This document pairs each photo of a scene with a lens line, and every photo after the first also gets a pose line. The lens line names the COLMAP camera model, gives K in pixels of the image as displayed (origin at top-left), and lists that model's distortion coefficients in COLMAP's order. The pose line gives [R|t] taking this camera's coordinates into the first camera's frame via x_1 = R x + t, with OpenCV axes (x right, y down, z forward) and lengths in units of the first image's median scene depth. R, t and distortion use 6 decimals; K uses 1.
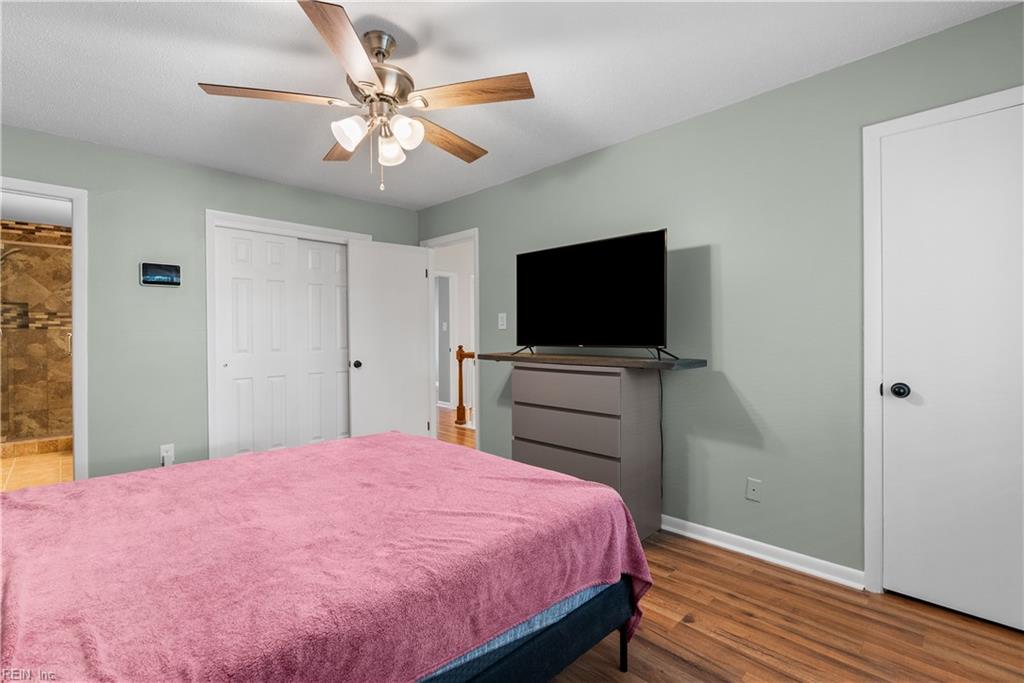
lens RADIAL K [[466.2, 0, 512.4], [0, 466.2, 343.8], [0, 0, 1]] dist [-0.009383, 0.003125]
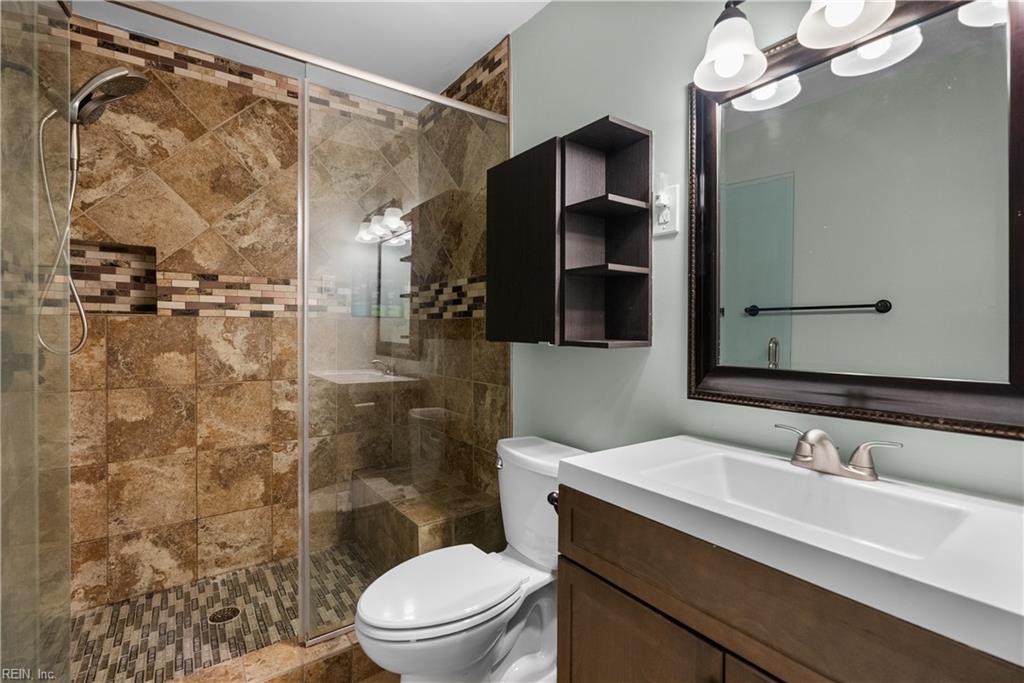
lens RADIAL K [[466.2, 0, 510.5], [0, 466.2, 340.2], [0, 0, 1]] dist [-0.009383, 0.003125]
pose [[0.987773, 0.006047, -0.155780, -0.686988], [-0.007110, 0.999955, -0.006266, -0.010363], [0.155735, 0.007297, 0.987772, 0.658707]]
